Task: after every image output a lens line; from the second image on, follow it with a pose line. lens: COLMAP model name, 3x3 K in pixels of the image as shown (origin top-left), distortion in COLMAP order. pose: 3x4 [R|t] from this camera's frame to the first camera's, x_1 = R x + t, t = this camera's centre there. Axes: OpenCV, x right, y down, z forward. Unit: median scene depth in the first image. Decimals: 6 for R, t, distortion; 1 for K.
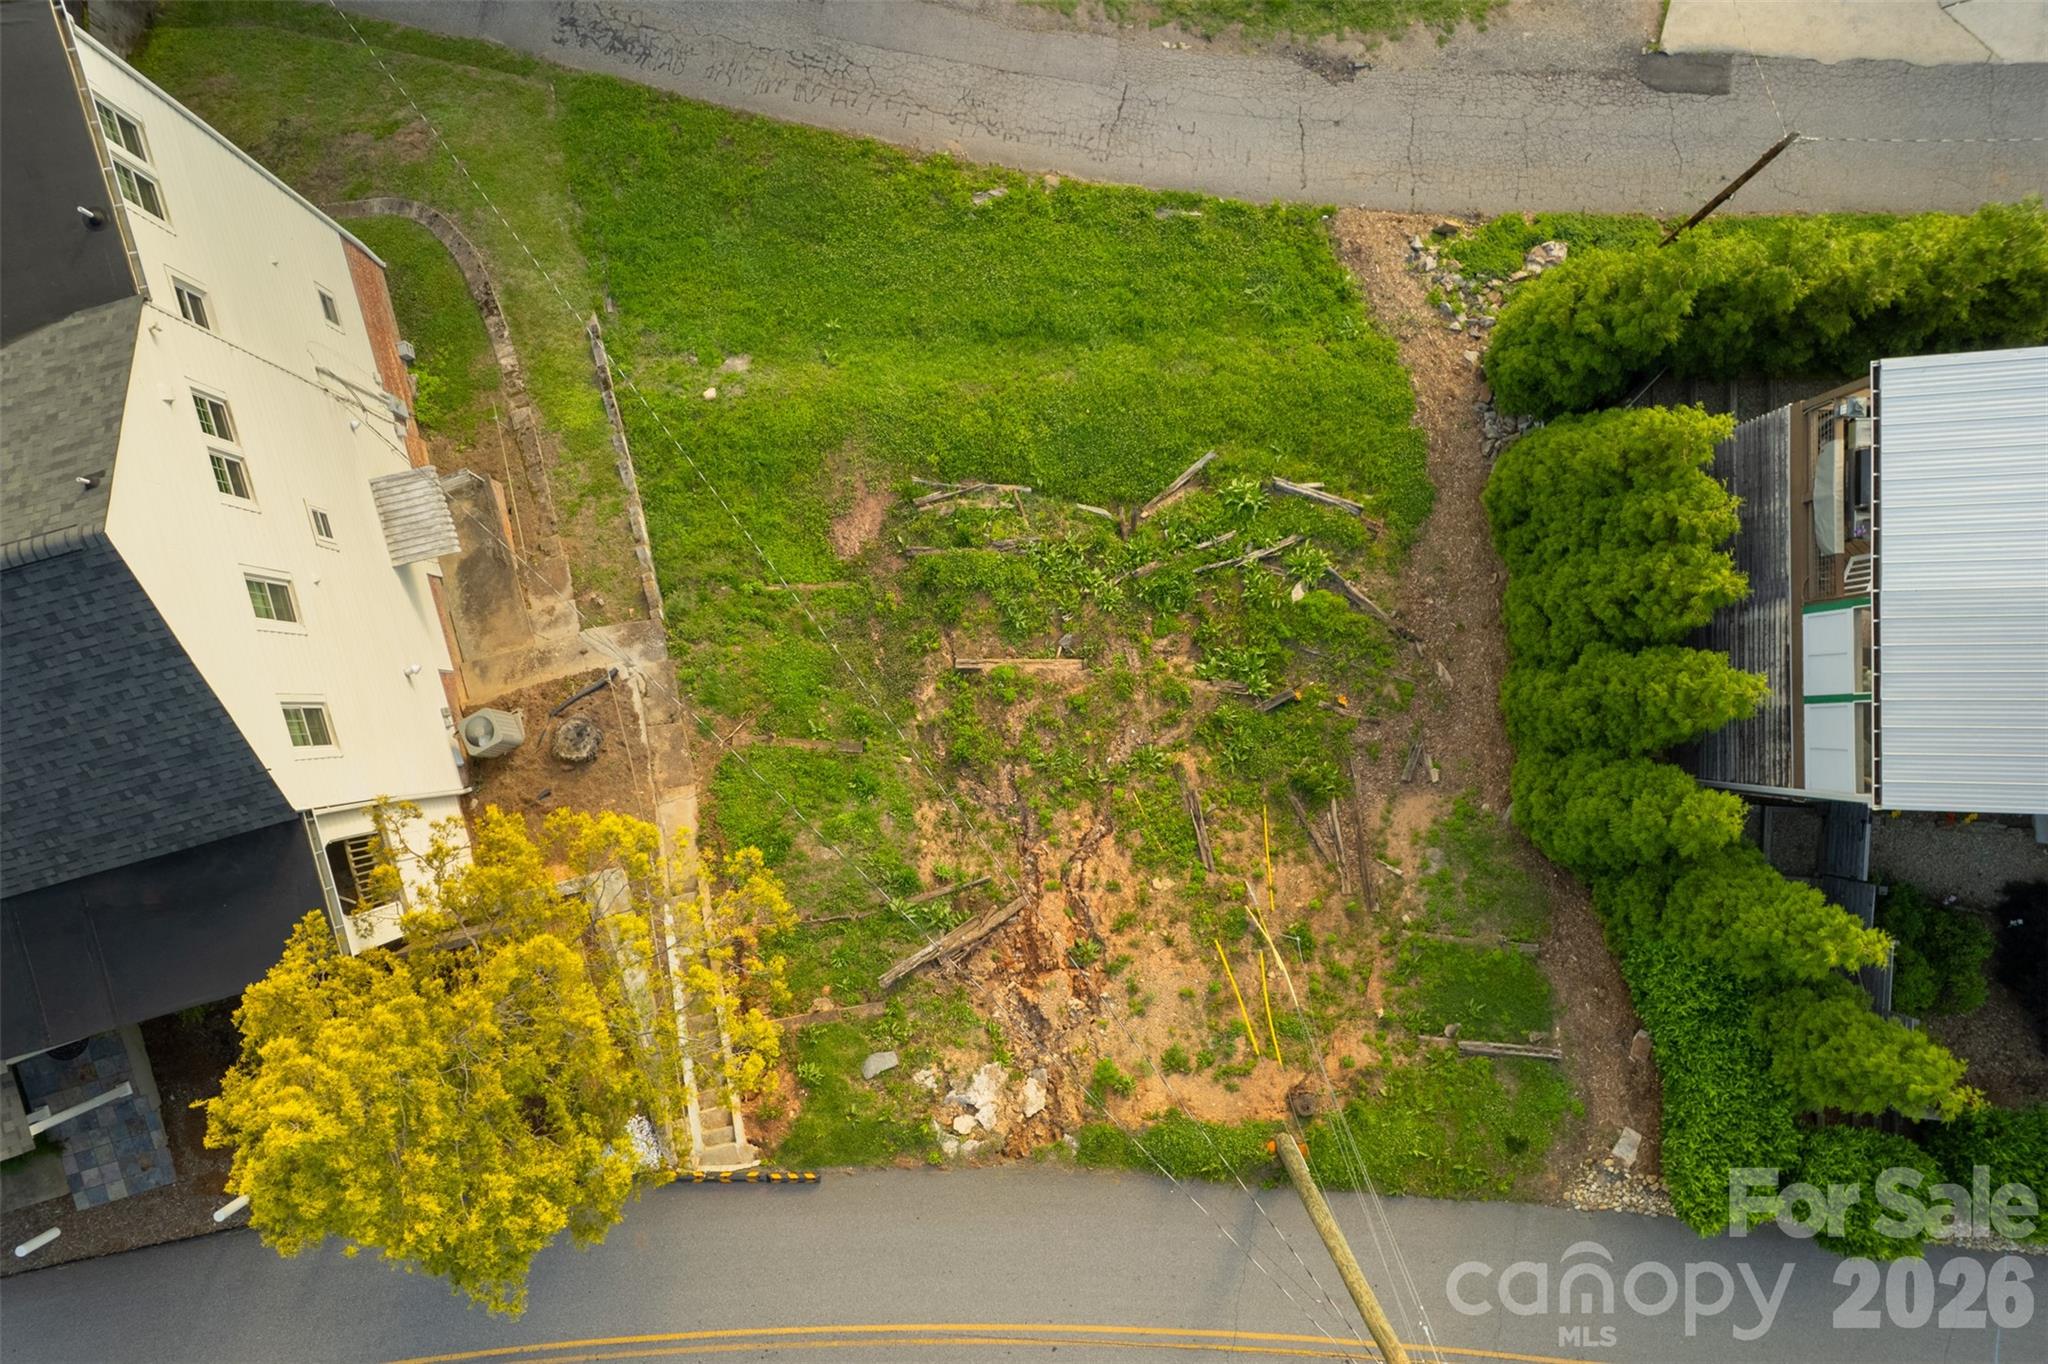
lens RADIAL K [[1313.2, 0, 1023.9], [0, 1313.2, 668.6], [0, 0, 1]] dist [-0.011086, 0.011855]
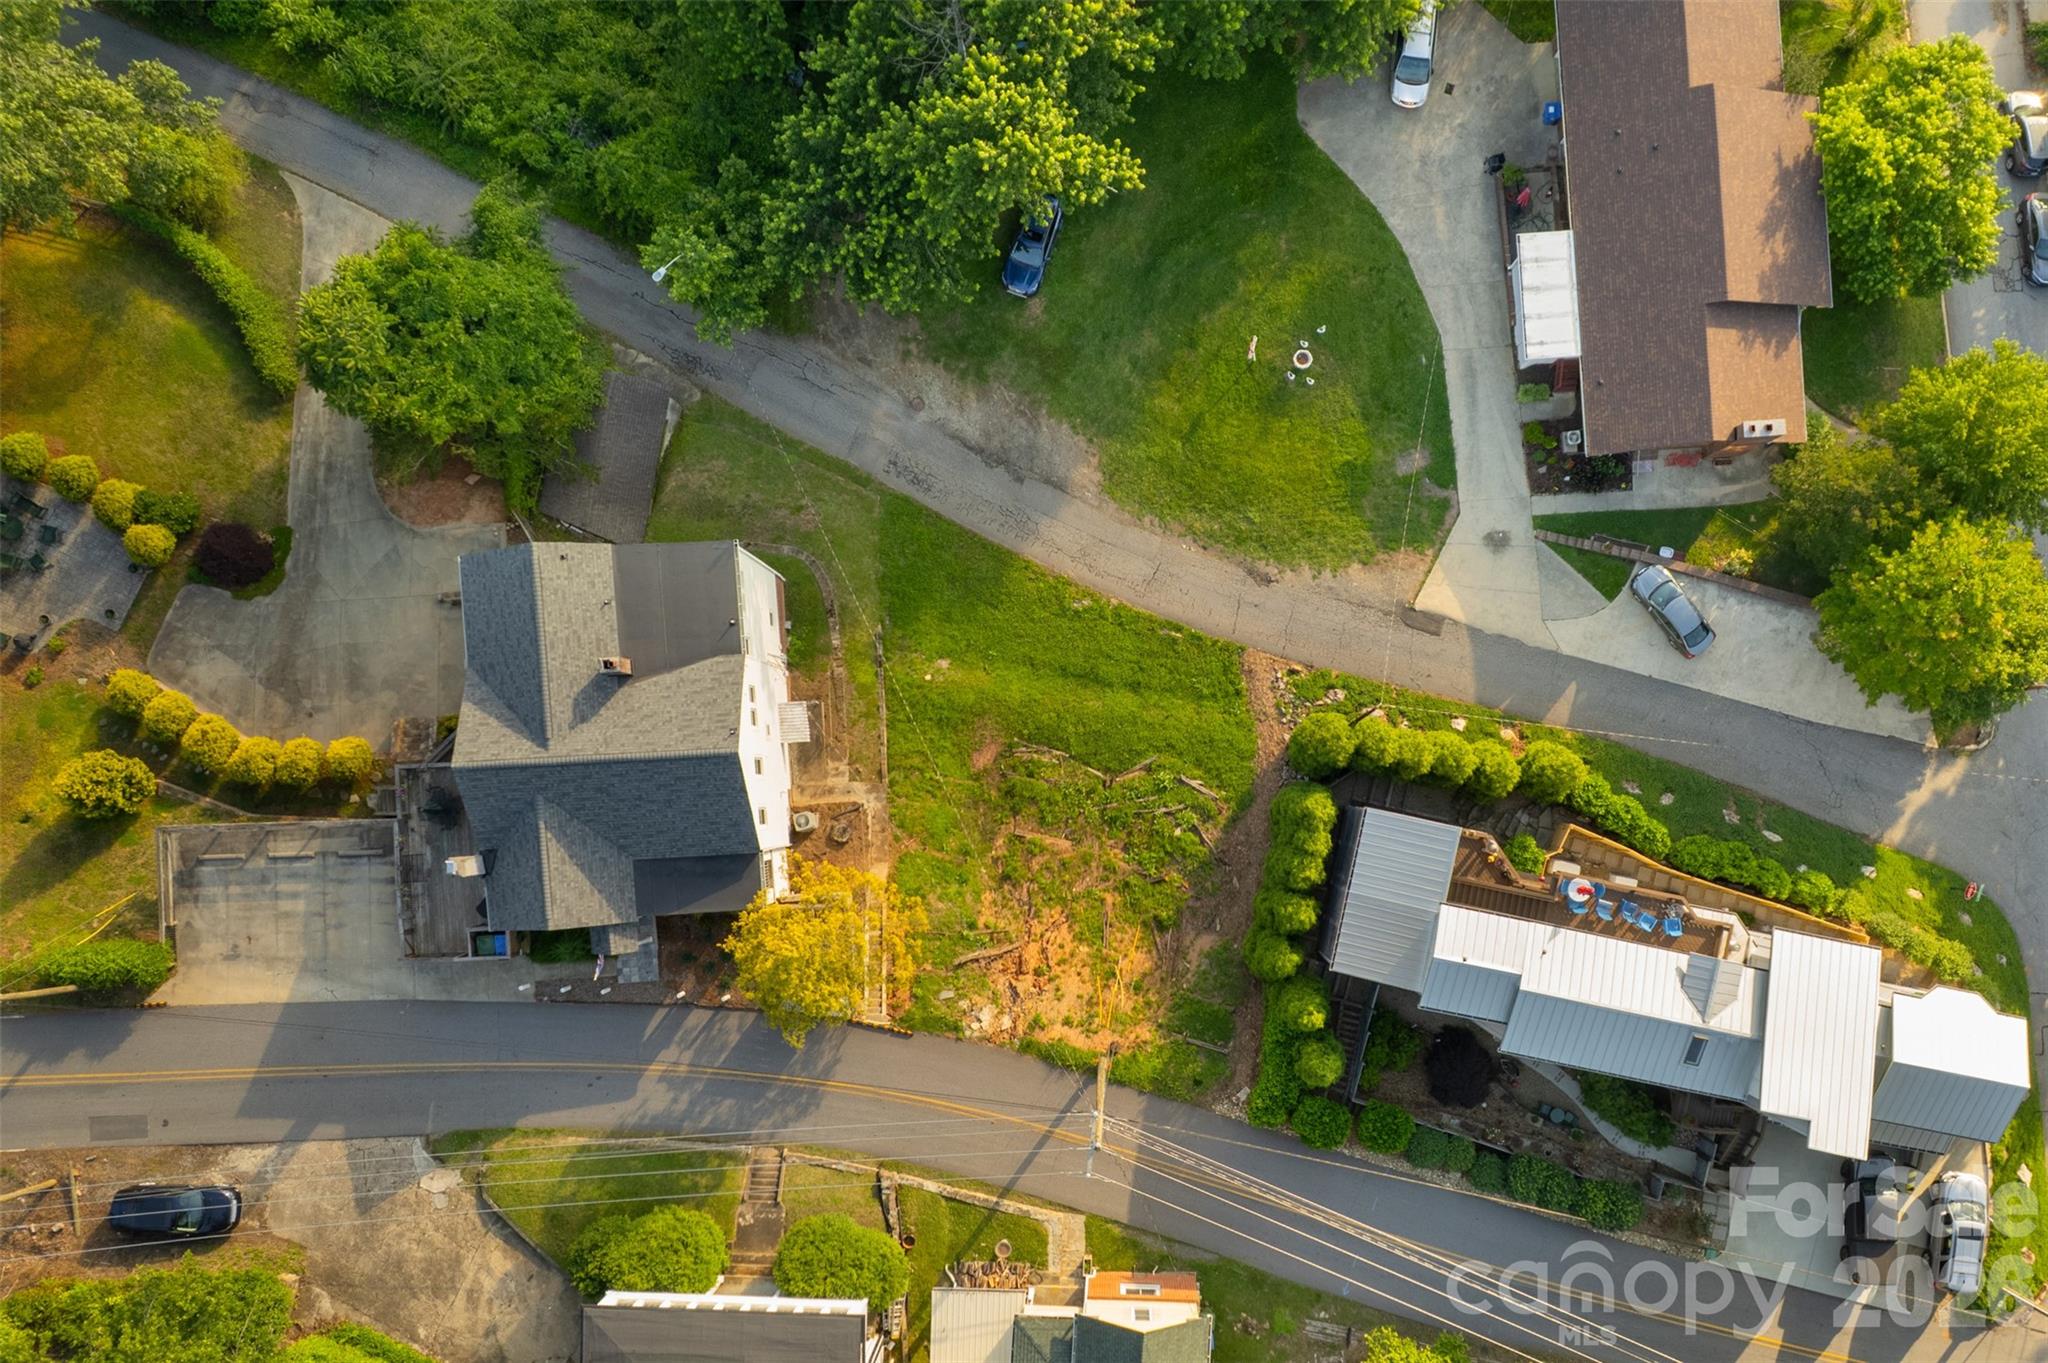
lens RADIAL K [[1313.2, 0, 1119.6], [0, 1313.2, 776.4], [0, 0, 1]] dist [-0.011086, 0.011855]
pose [[0.978336, 0.207013, -0.002033, 0.103788], [-0.206990, 0.978308, 0.008308, -0.149243], [0.003709, -0.007707, 0.999963, -1.182821]]
